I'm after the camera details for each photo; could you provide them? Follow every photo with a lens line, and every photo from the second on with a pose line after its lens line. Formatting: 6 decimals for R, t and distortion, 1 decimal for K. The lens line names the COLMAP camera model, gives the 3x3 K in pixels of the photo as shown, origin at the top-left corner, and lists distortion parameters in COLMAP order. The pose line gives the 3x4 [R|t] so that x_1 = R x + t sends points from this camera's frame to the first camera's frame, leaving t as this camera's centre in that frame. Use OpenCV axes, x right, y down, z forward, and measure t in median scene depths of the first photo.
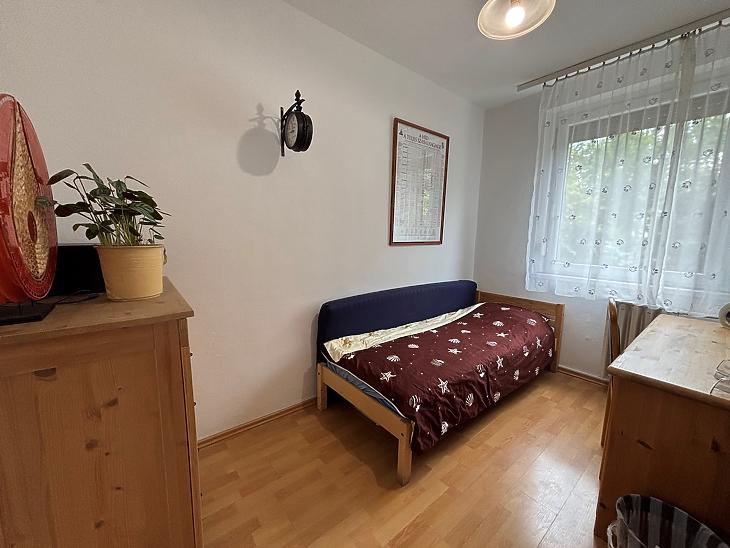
lens RADIAL K [[292.5, 0, 367.1], [0, 292.5, 273.7], [0, 0, 1]] dist [0.000310, 0.000185]
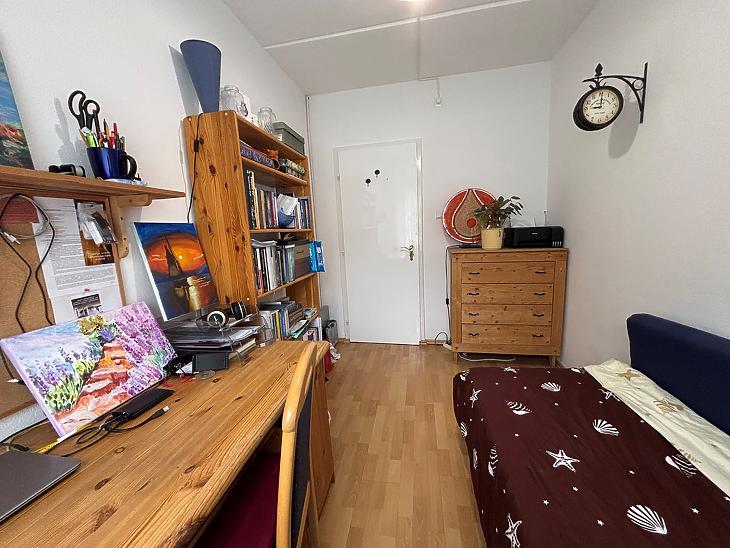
lens RADIAL K [[292.5, 0, 364.7], [0, 292.5, 274.3], [0, 0, 1]] dist [0.000310, 0.000185]
pose [[-0.759356, 0.114594, -0.640505, 0.863156], [-0.054336, 0.969763, 0.237921, -0.130779], [0.648403, 0.215469, -0.730169, 1.140466]]
